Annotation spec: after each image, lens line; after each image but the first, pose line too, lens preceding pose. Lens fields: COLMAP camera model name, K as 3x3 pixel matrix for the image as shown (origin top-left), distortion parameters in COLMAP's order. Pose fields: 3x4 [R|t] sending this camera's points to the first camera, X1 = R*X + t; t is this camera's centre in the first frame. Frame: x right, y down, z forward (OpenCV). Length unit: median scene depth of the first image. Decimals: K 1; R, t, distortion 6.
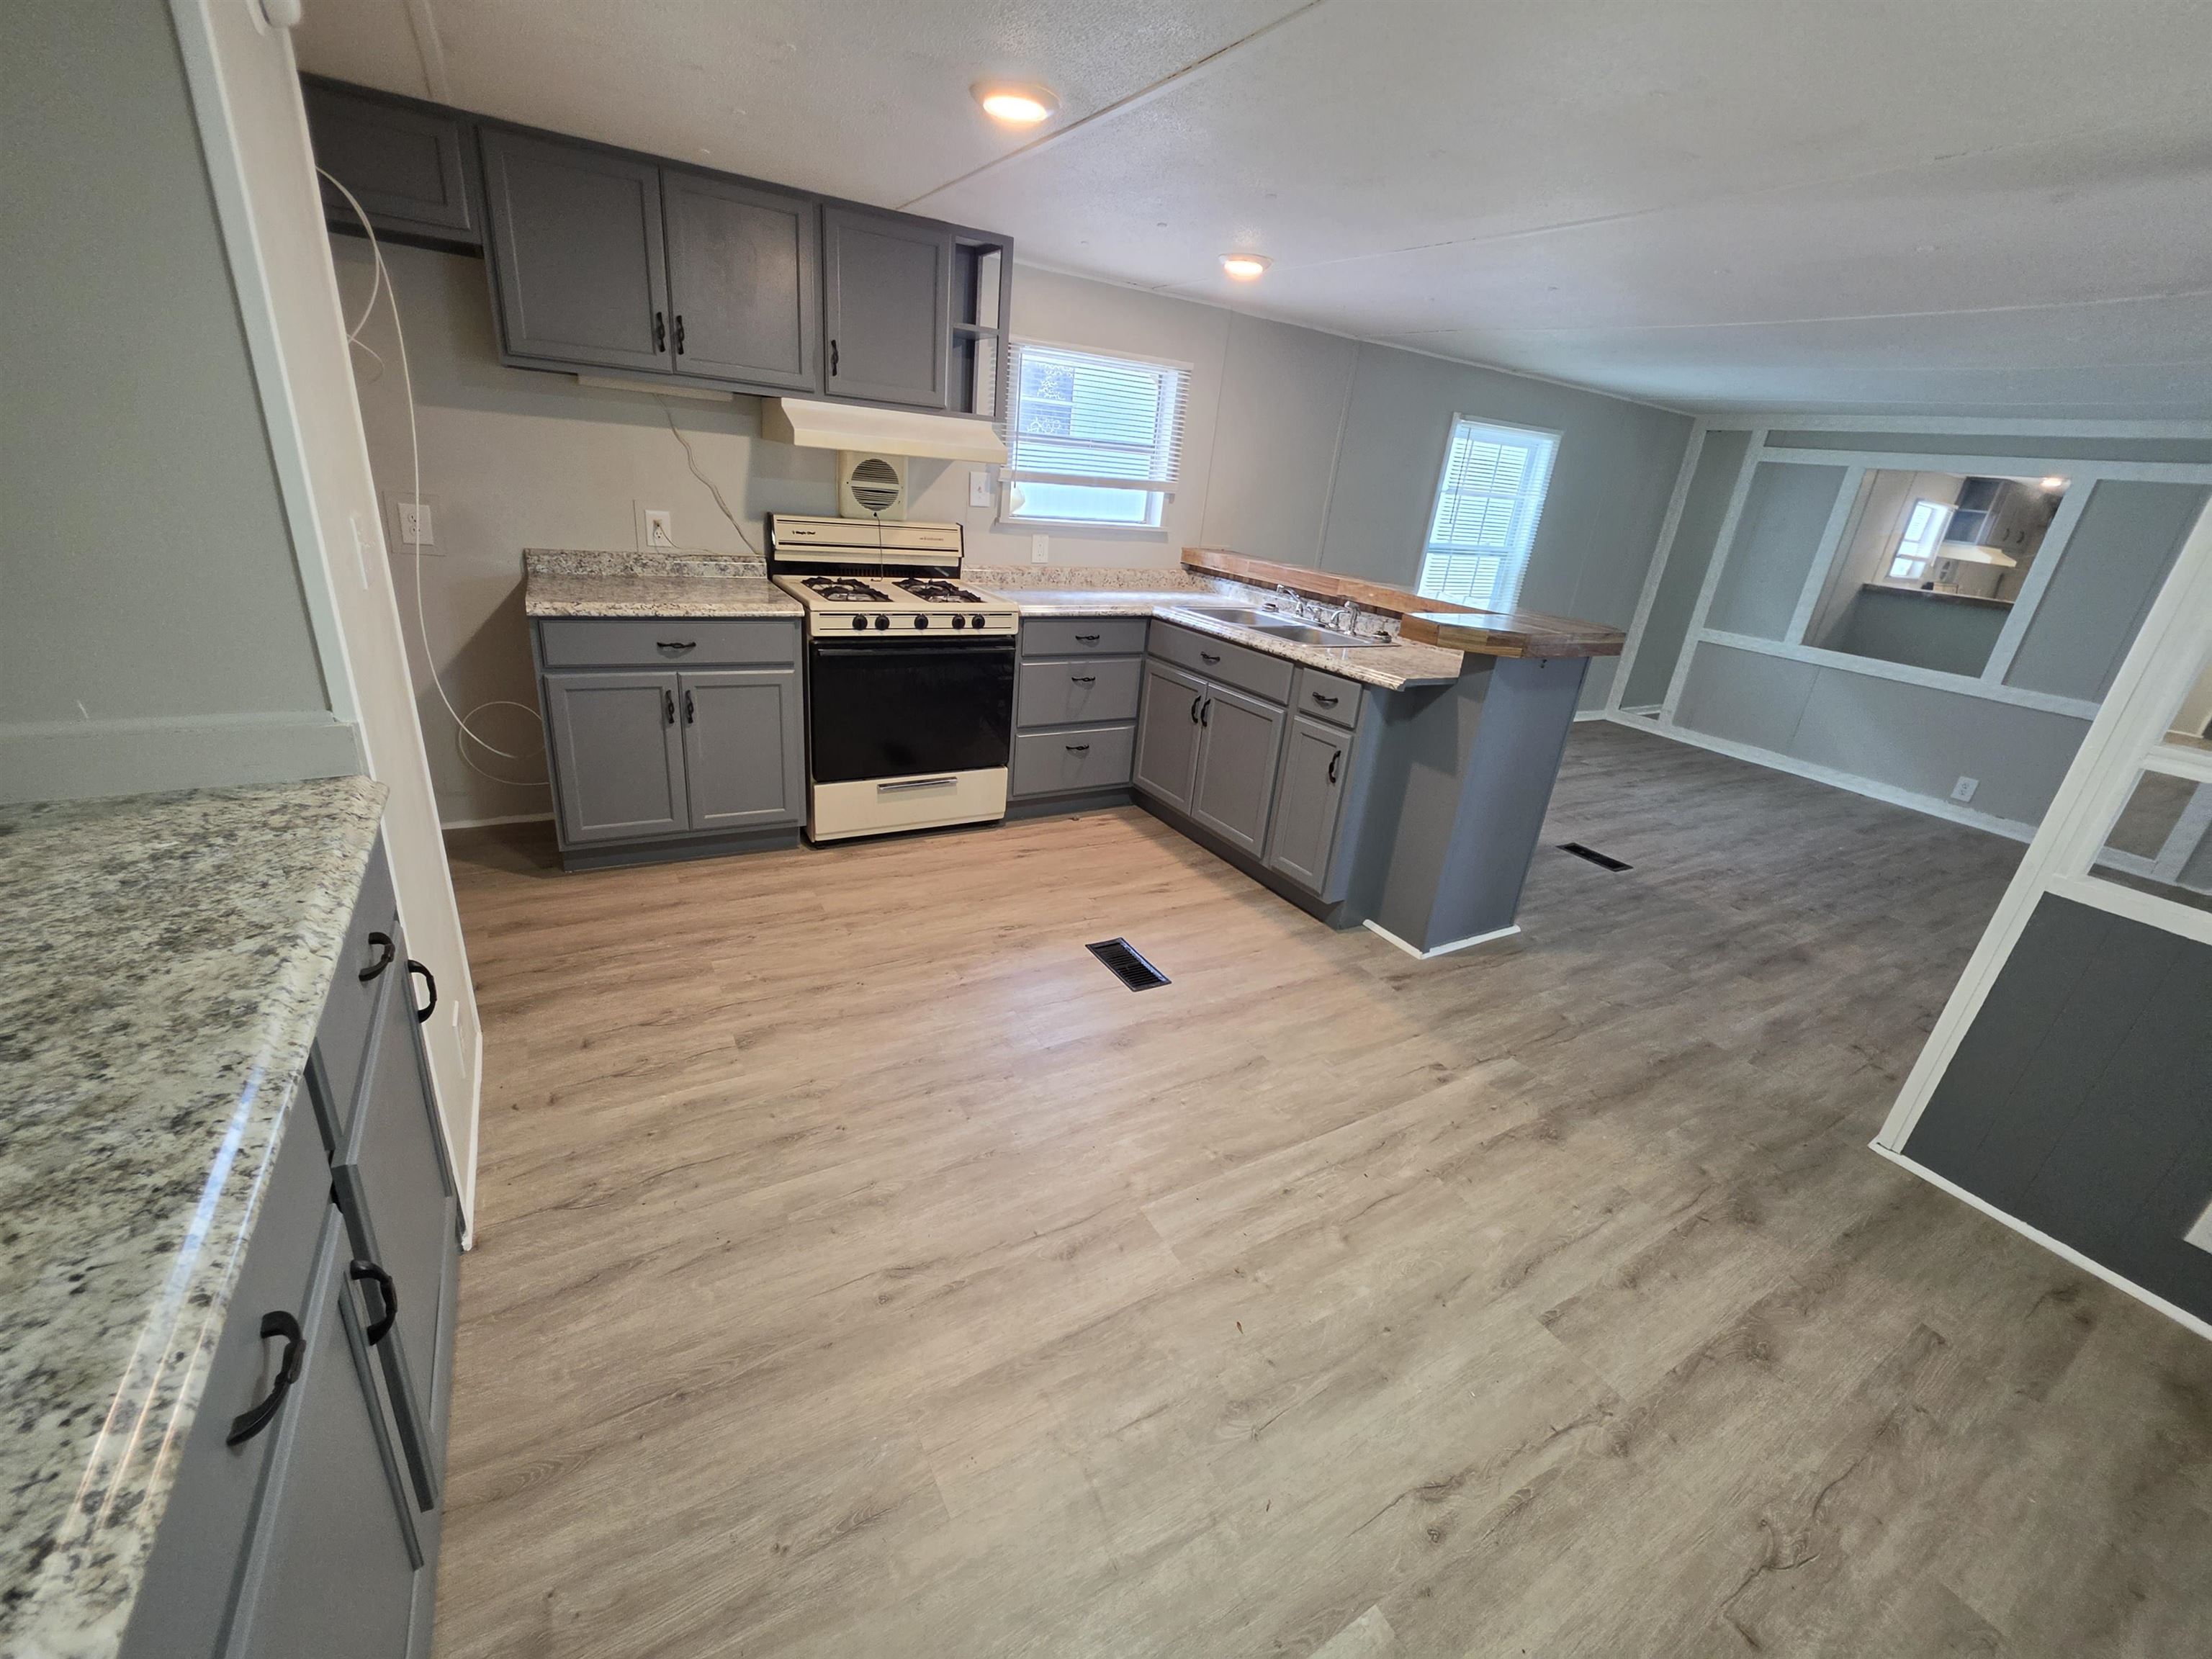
lens RADIAL K [[900.9, 0, 1108.6], [0, 900.9, 818.3], [0, 0, 1]] dist [-0.002634, -0.000119]
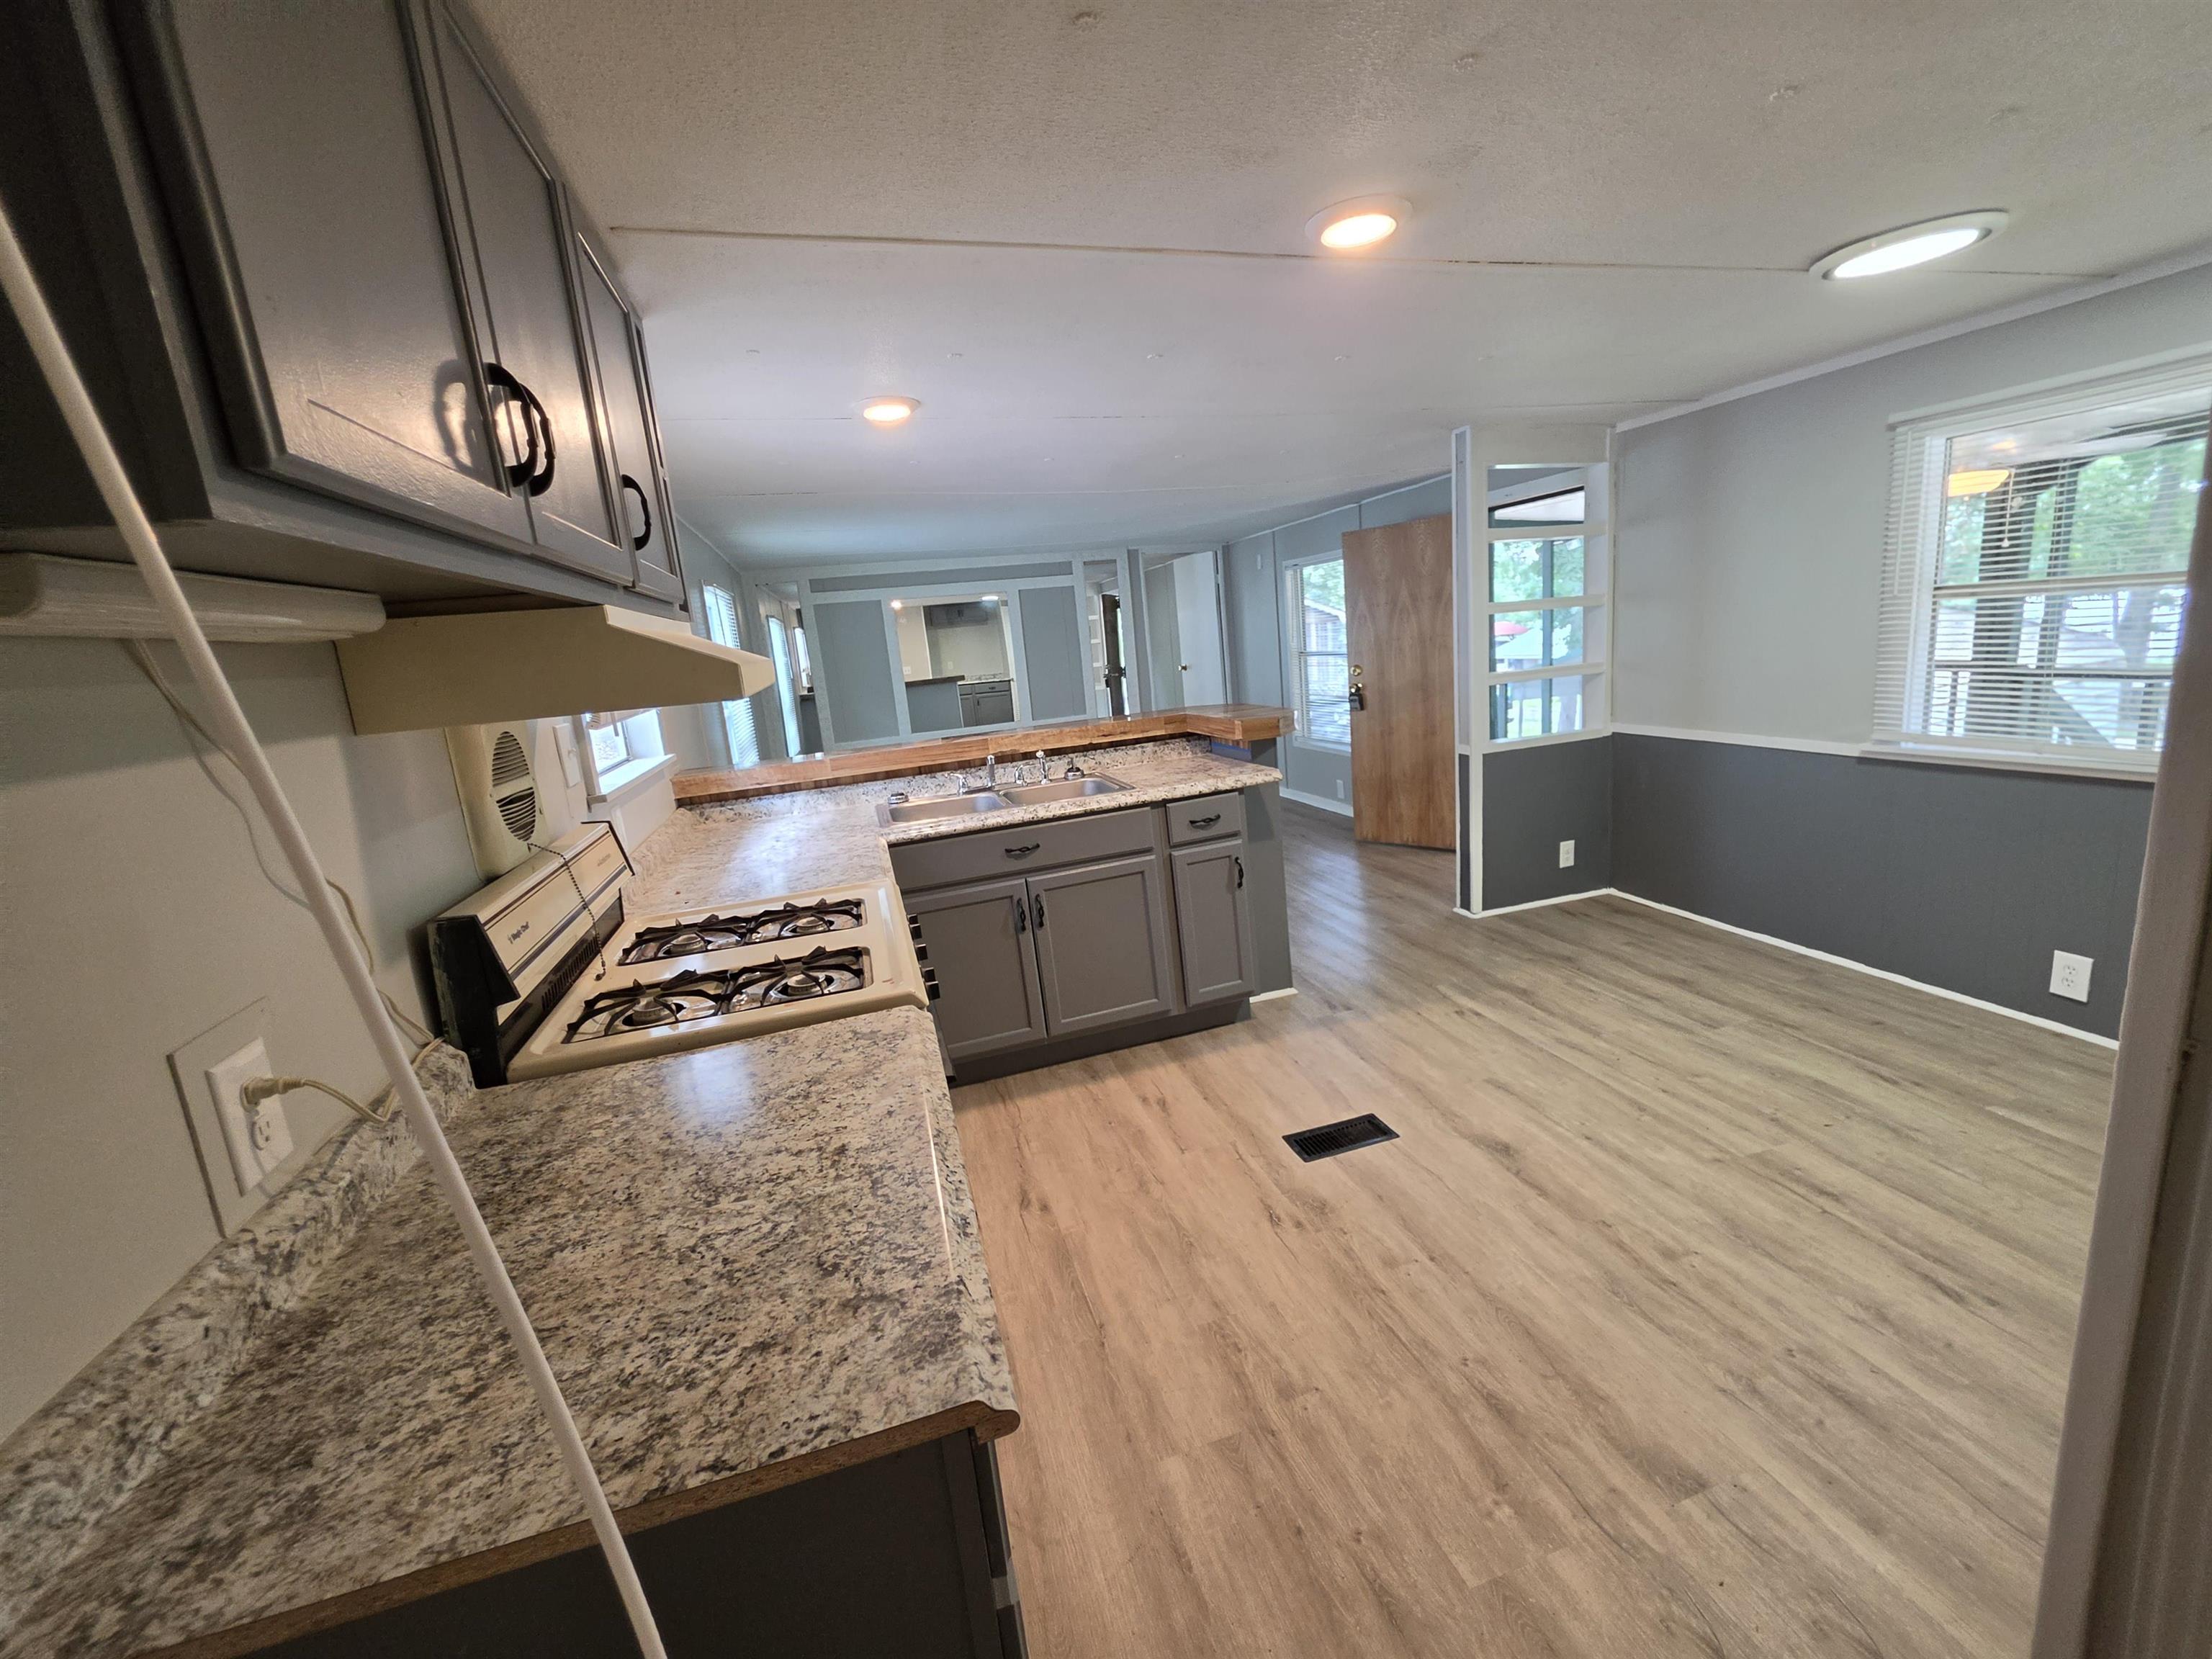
lens RADIAL K [[900.9, 0, 1108.6], [0, 900.9, 818.3], [0, 0, 1]] dist [-0.002634, -0.000119]
pose [[0.230847, -0.309258, 0.922534, -0.539945], [0.457629, 0.871236, 0.177549, -0.270641], [-0.858653, 0.381192, 0.342647, 0.540599]]
